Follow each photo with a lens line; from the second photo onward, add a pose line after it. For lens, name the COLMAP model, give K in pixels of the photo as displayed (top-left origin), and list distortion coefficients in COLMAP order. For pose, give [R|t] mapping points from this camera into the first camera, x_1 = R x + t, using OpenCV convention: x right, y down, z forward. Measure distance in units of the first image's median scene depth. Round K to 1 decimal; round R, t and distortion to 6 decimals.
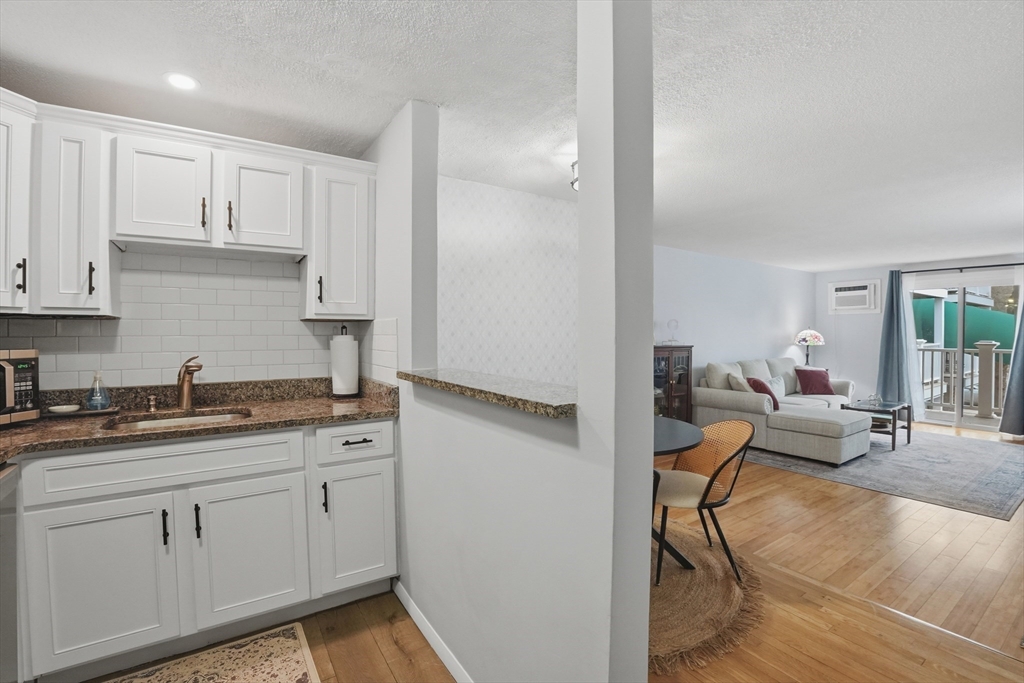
lens RADIAL K [[459.2, 0, 510.2], [0, 459.2, 337.4], [0, 0, 1]] dist [-0.068533, 0.015621]
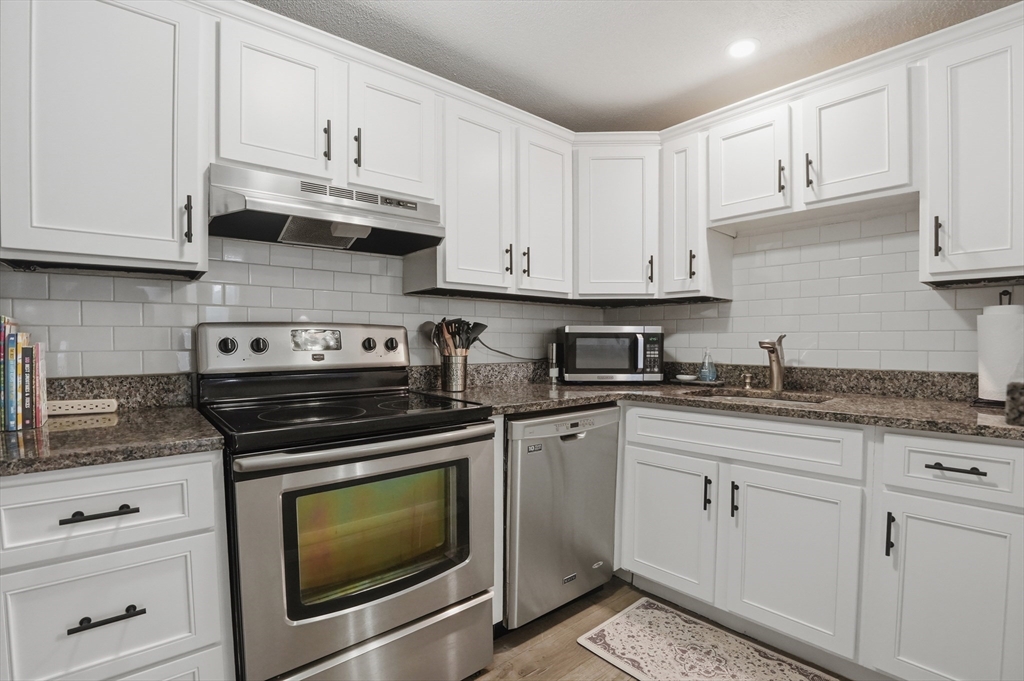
lens RADIAL K [[471.6, 0, 512.7], [0, 471.6, 359.0], [0, 0, 1]] dist [-0.073061, 0.018807]
pose [[0.126827, 0.036866, -0.991240, 0.141099], [-0.012229, 0.999291, 0.035600, 0.051691], [0.991849, 0.007606, 0.127188, 0.252730]]
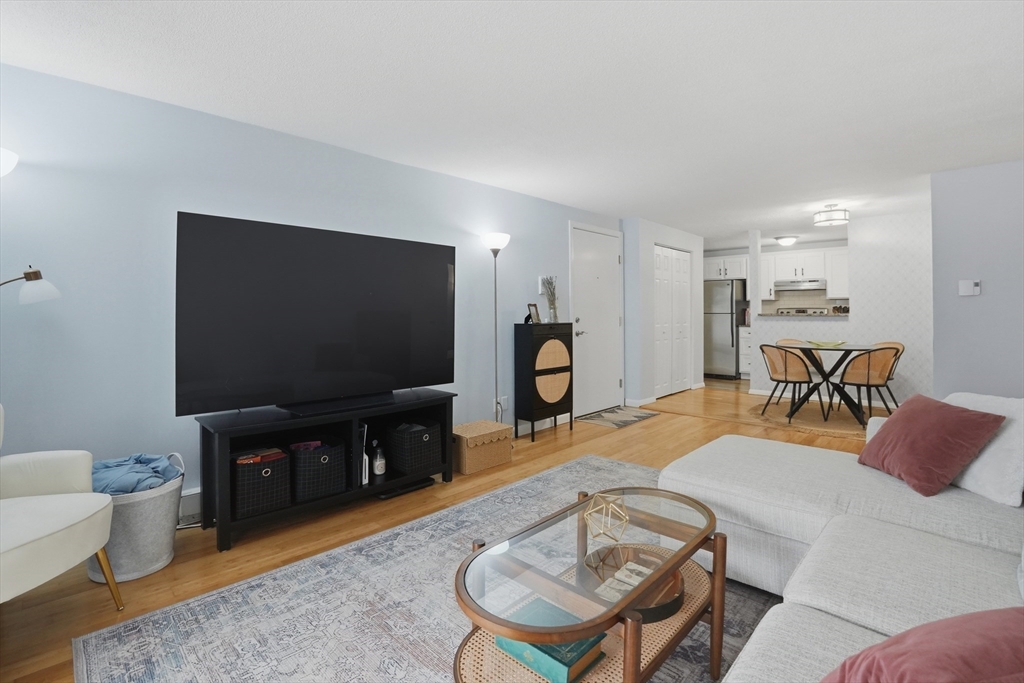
lens RADIAL K [[475.7, 0, 512.3], [0, 475.7, 311.8], [0, 0, 1]] dist [-0.071096, 0.018911]
pose [[-0.975120, -0.002191, -0.221668, 1.943670], [-0.003974, 0.999963, 0.007599, 0.035960], [0.221643, 0.008291, -0.975093, 2.587263]]
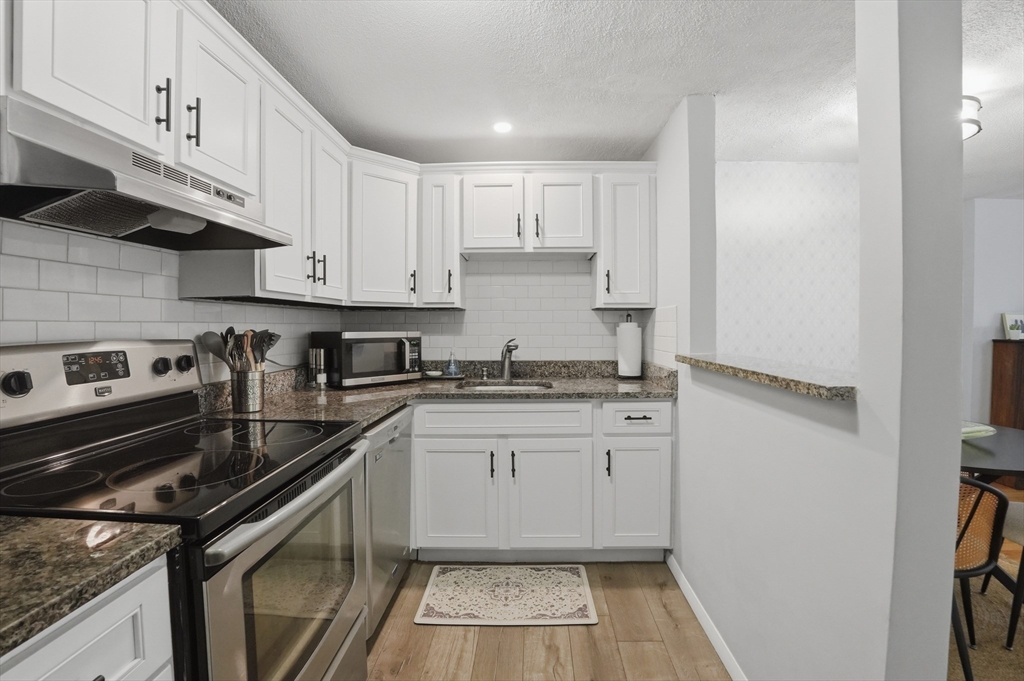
lens RADIAL K [[456.4, 0, 511.7], [0, 456.4, 335.6], [0, 0, 1]] dist [-0.072182, 0.015454]
pose [[0.817919, 0.011624, -0.575216, 0.034147], [-0.004569, 0.999896, 0.013710, 0.012386], [0.575315, -0.008586, 0.817887, -0.059875]]
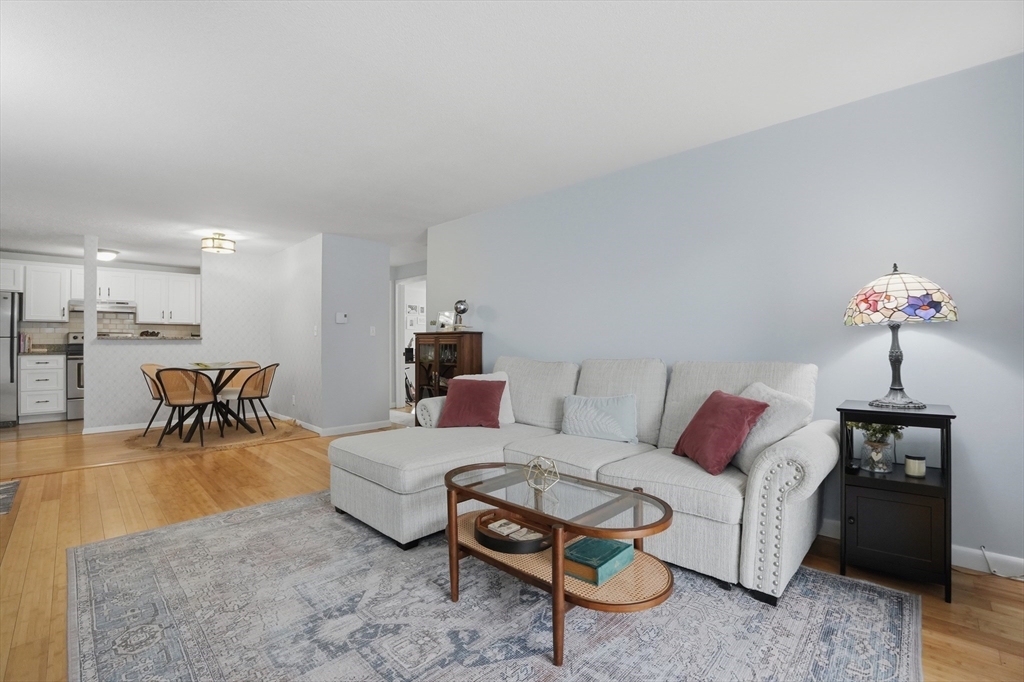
lens RADIAL K [[453.7, 0, 512.6], [0, 453.7, 338.2], [0, 0, 1]] dist [-0.066748, 0.014962]
pose [[0.212711, -0.015976, -0.976985, 2.397958], [-0.007006, 0.999816, -0.017875, 0.089051], [0.977090, 0.010647, 0.212560, 1.857608]]
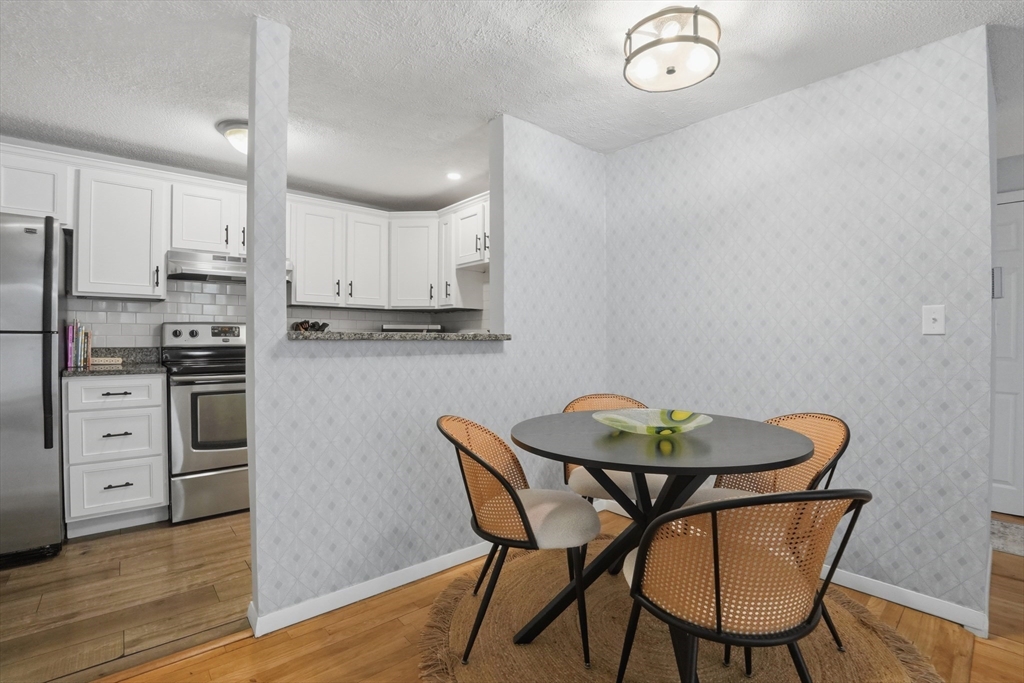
lens RADIAL K [[463.3, 0, 512.0], [0, 463.3, 341.5], [0, 0, 1]] dist [-0.068735, 0.016699]
pose [[0.142155, 0.000122, -0.989844, 0.805265], [-0.015214, 0.999882, -0.002062, 0.070083], [0.989727, 0.015353, 0.142140, 0.672050]]
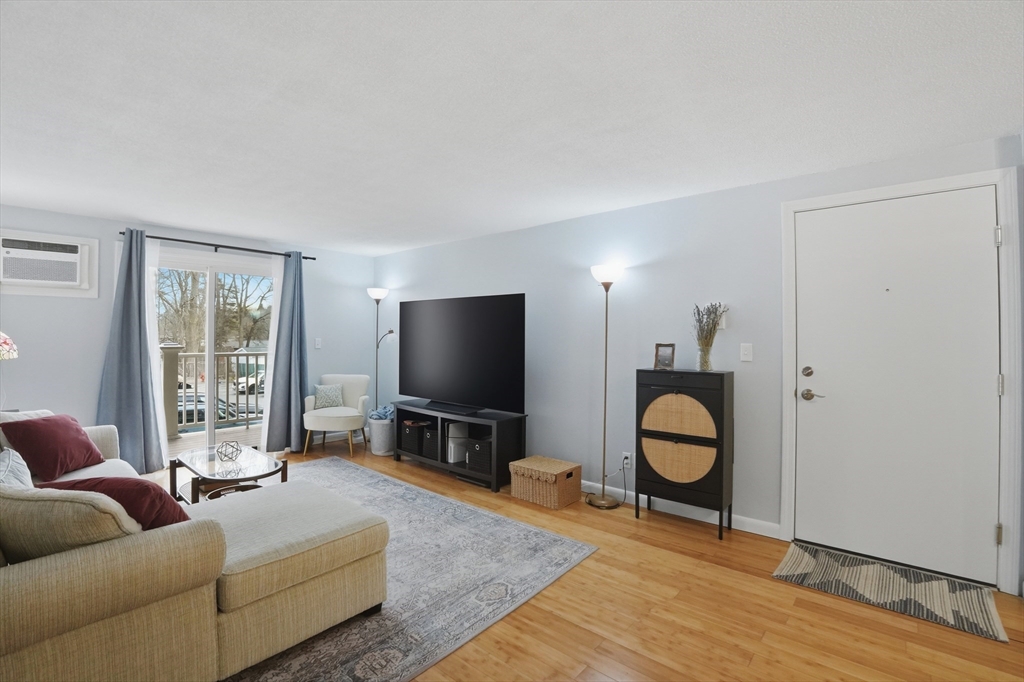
lens RADIAL K [[456.4, 0, 511.7], [0, 456.4, 336.1], [0, 0, 1]] dist [-0.072182, 0.015454]
pose [[-0.271017, -0.002178, 0.962572, 0.393192], [0.006934, 0.999967, 0.004215, -0.009776], [-0.962550, 0.007817, -0.270993, 1.656926]]
